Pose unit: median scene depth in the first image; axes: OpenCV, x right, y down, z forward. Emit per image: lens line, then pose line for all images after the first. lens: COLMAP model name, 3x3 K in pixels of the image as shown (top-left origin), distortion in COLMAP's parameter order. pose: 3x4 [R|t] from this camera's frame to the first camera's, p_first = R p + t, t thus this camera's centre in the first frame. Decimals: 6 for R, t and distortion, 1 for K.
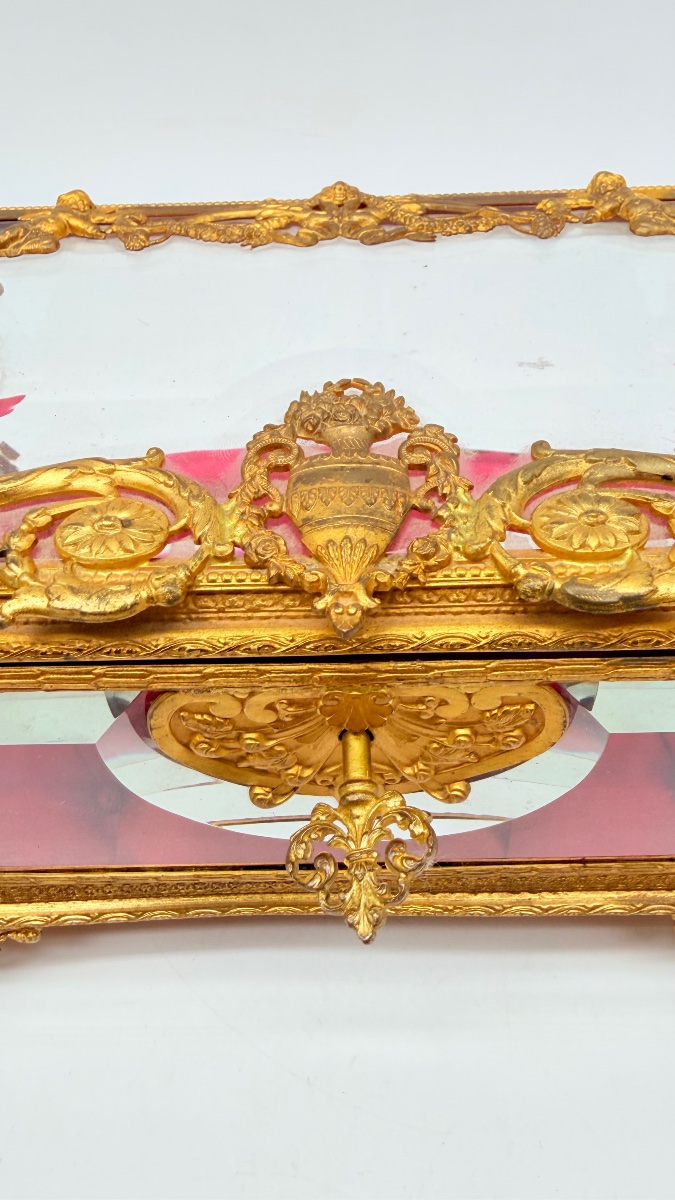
lens RADIAL K [[875.6, 0, 335.4], [0, 875.6, 538.4], [0, 0, 1]] dist [-0.003404, -0.001143]
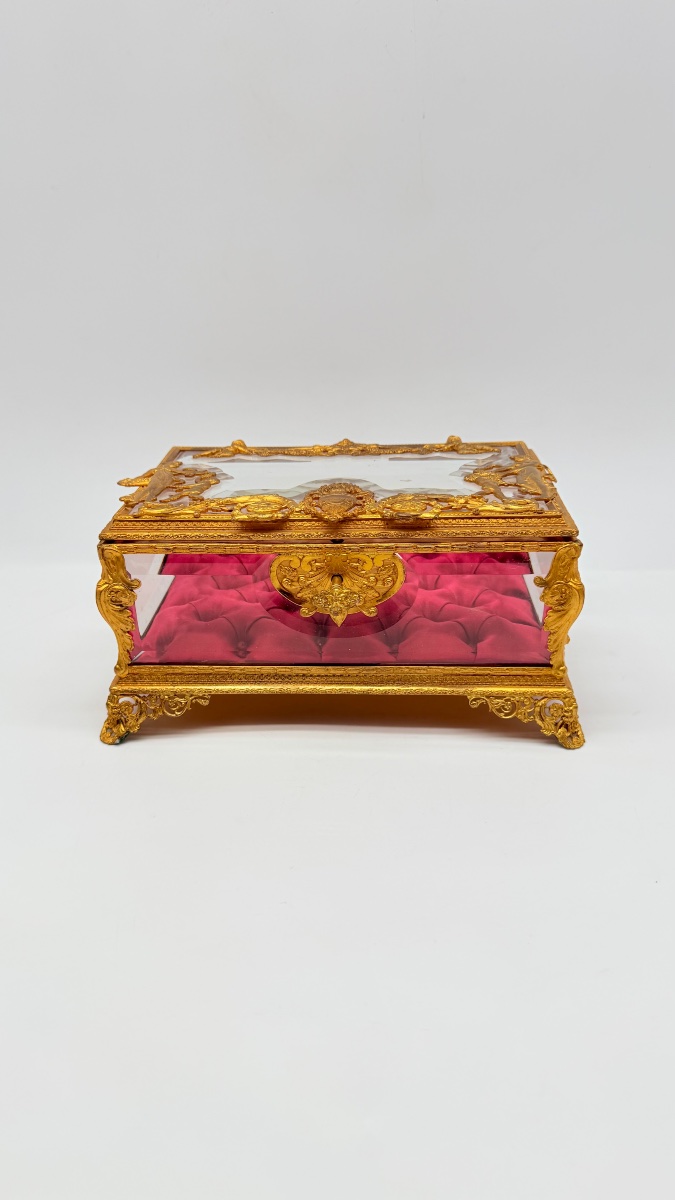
lens RADIAL K [[852.9, 0, 336.2], [0, 852.9, 607.1], [0, 0, 1]] dist [0.175325, -0.440233]
pose [[0.998474, 0.026957, -0.048200, 0.156184], [-0.040876, 0.947619, -0.316775, 1.181312], [0.037136, 0.318262, 0.947275, -1.667840]]
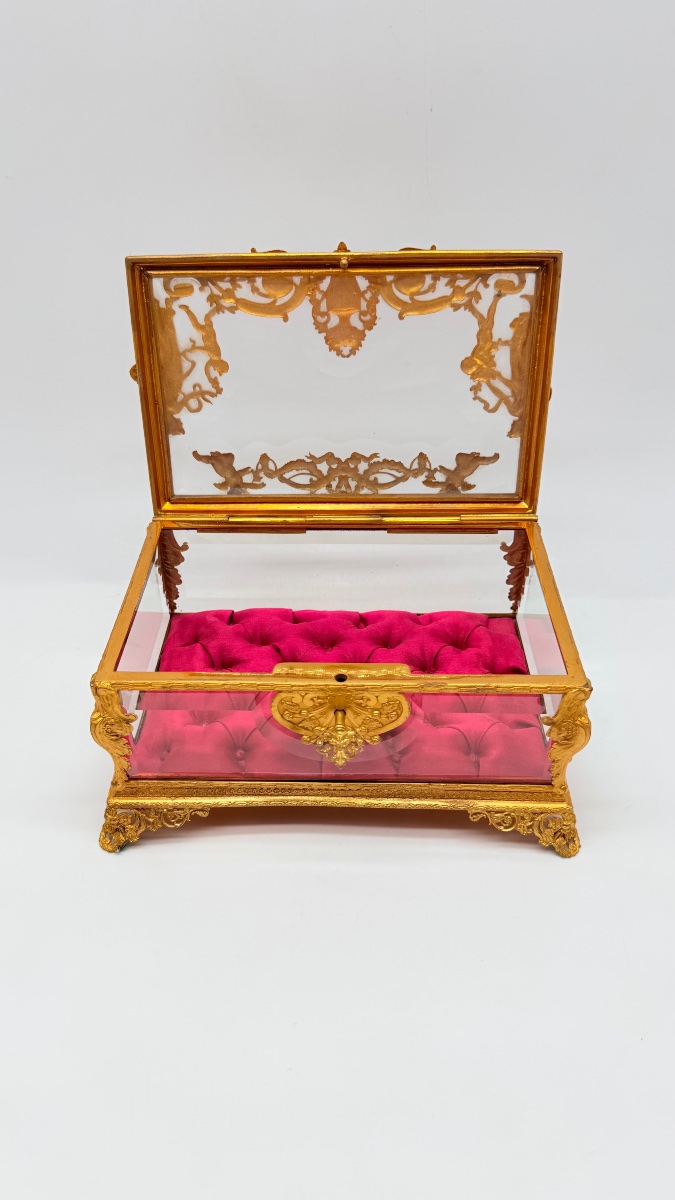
lens RADIAL K [[852.9, 0, 336.2], [0, 852.9, 607.1], [0, 0, 1]] dist [0.175325, -0.440233]
pose [[0.999444, 0.032305, -0.008301, 0.021887], [-0.033118, 0.990724, -0.131789, 0.238111], [0.003966, 0.131991, 0.991243, -1.796450]]
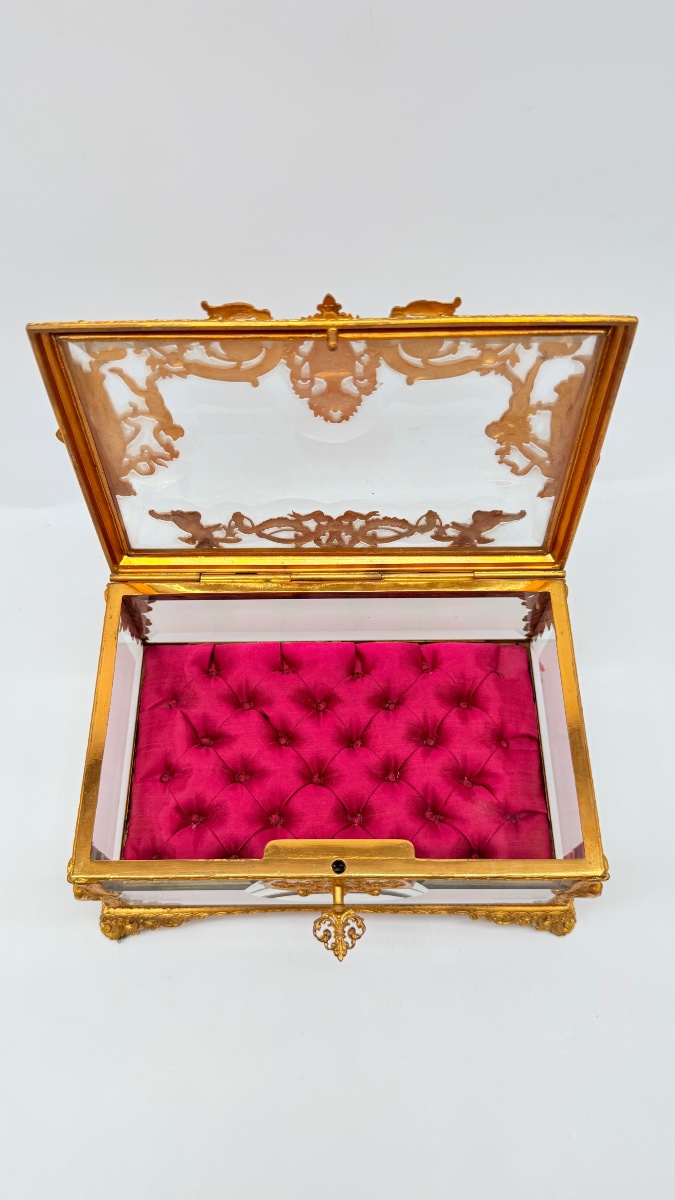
lens RADIAL K [[852.9, 0, 336.2], [0, 852.9, 607.1], [0, 0, 1]] dist [0.175325, -0.440233]
pose [[0.999836, 0.010475, 0.014776, -0.030071], [-0.014616, 0.948446, 0.316602, -1.381383], [-0.010698, -0.316766, 0.948443, -1.230285]]
